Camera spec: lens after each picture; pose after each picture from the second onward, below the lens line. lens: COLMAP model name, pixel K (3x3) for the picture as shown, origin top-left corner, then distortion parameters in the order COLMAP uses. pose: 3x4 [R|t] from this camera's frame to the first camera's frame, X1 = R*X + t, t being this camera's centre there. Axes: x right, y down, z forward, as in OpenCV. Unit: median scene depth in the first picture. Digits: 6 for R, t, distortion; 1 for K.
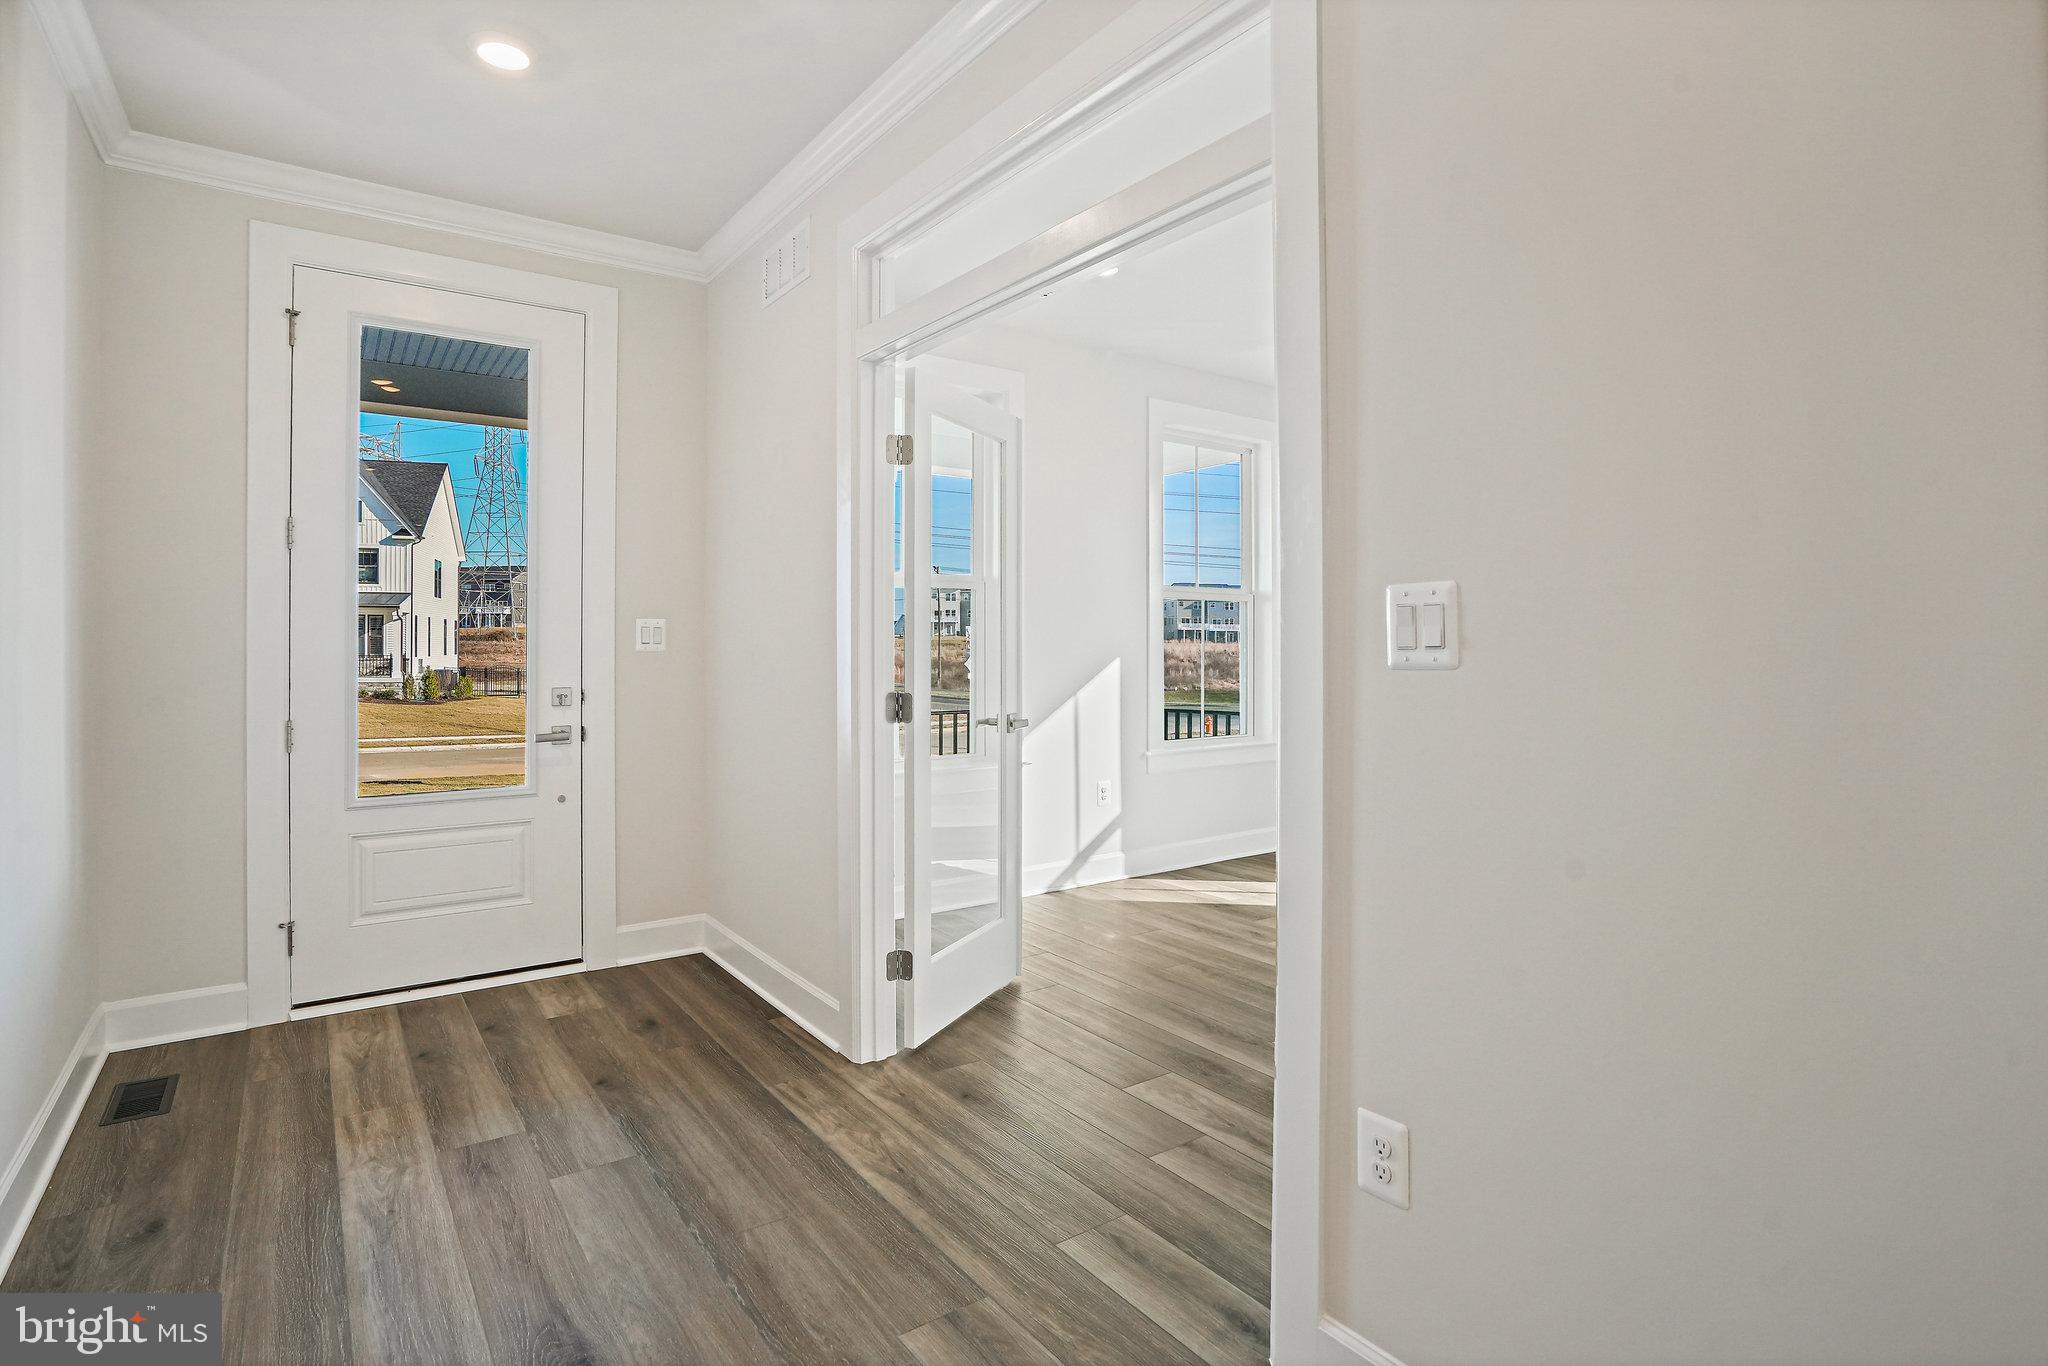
lens RADIAL K [[1014.1, 0, 1017.9], [0, 1014.1, 679.1], [0, 0, 1]] dist [-0.019265, 0.002293]
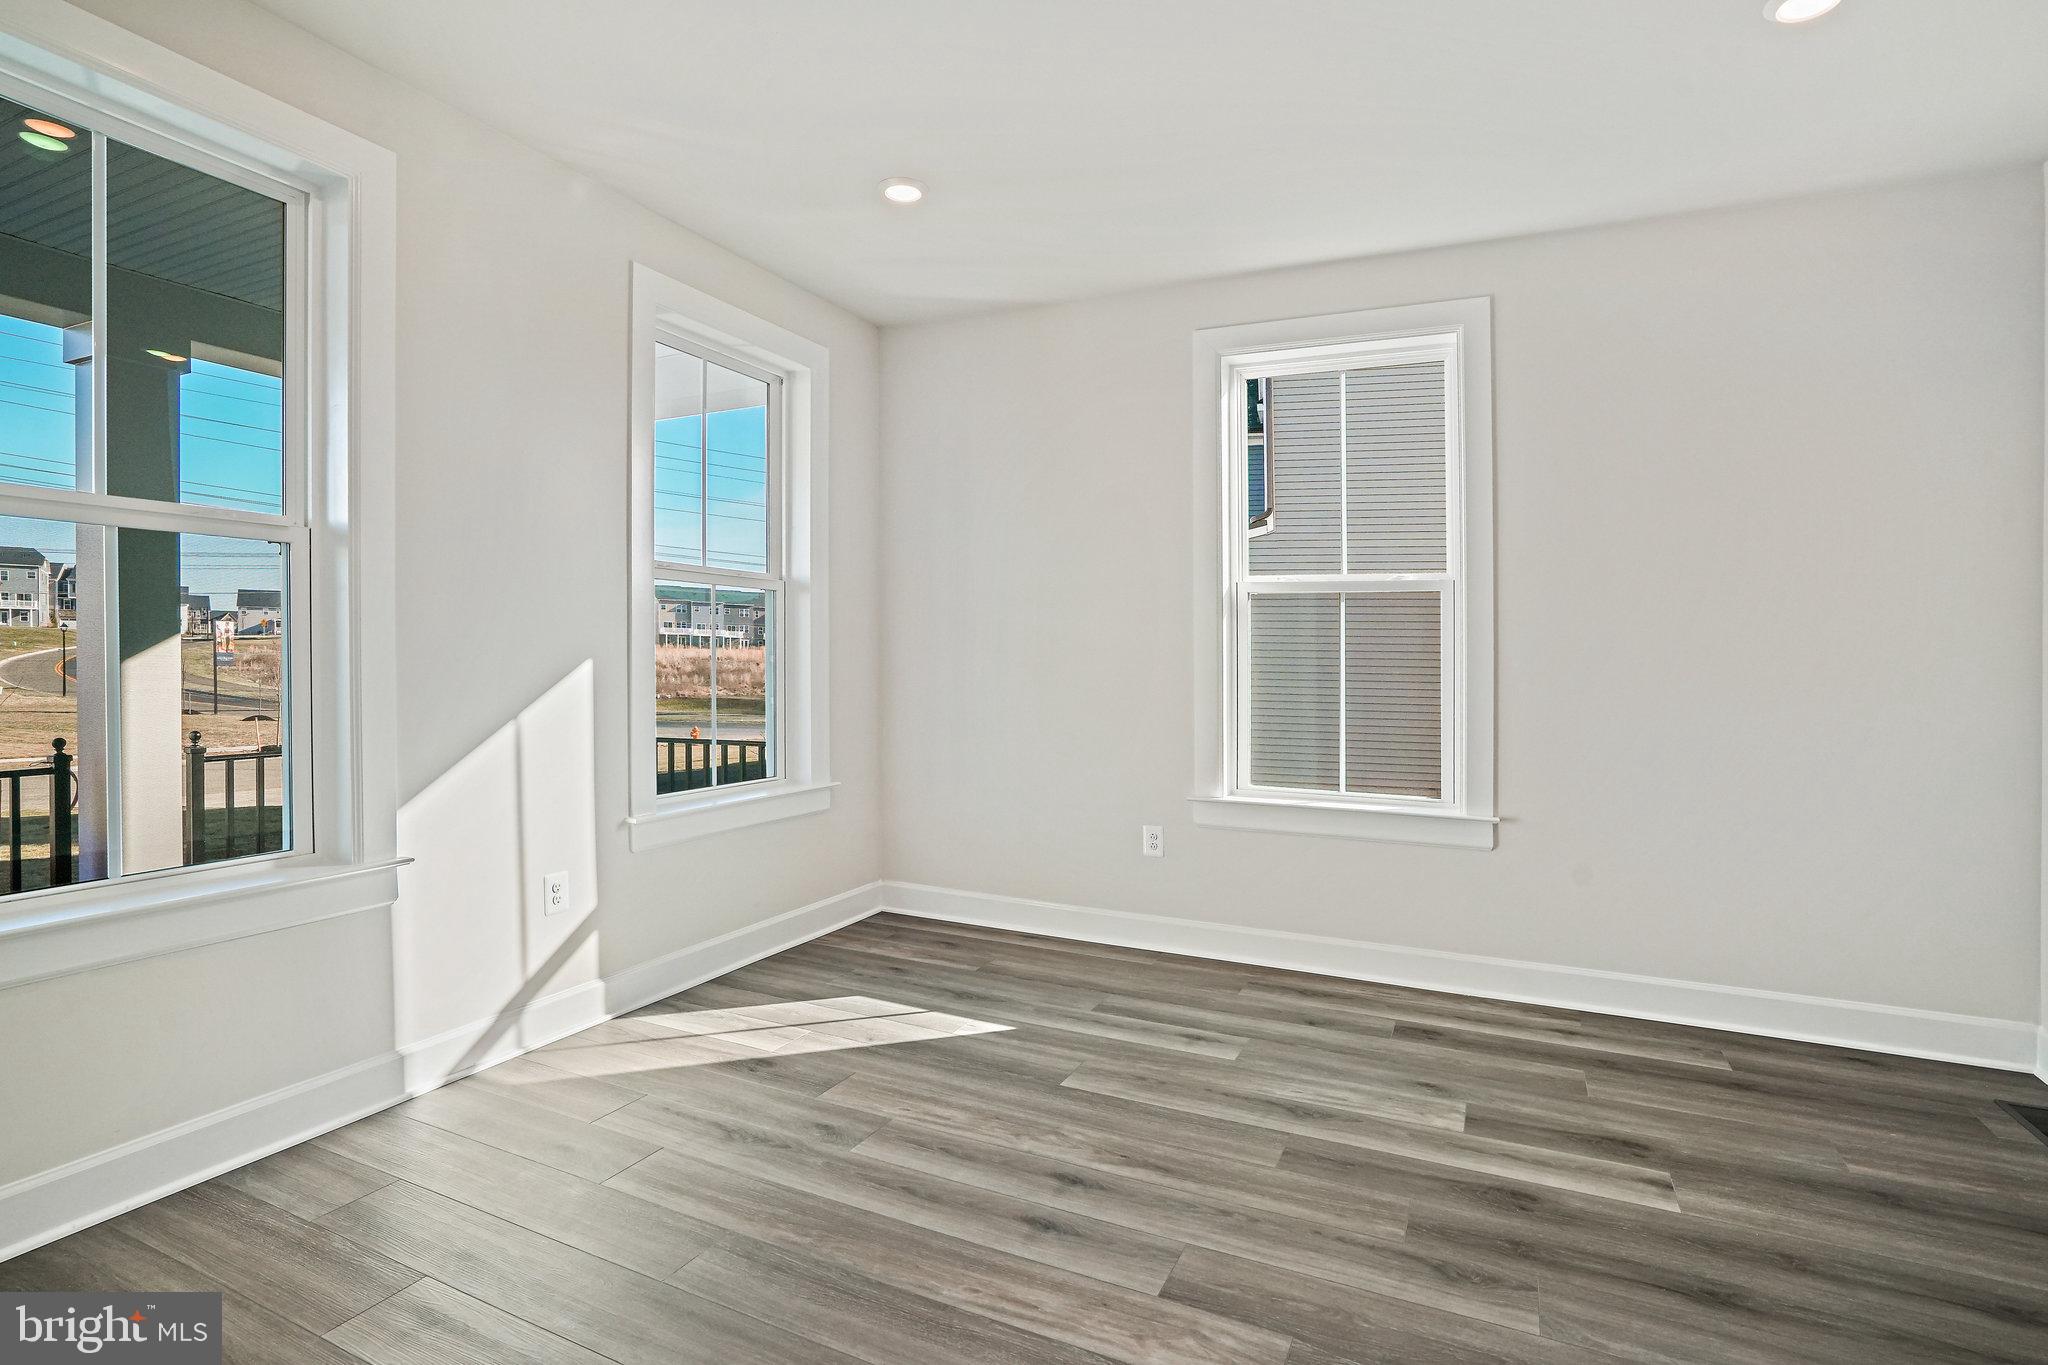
lens RADIAL K [[1014.1, 0, 1020.0], [0, 1014.1, 691.0], [0, 0, 1]] dist [-0.019265, 0.002293]
pose [[0.877735, -0.001730, 0.479144, 0.042445], [-0.000638, 0.999988, 0.004780, -0.009958], [-0.479147, -0.004501, 0.877723, 0.362587]]
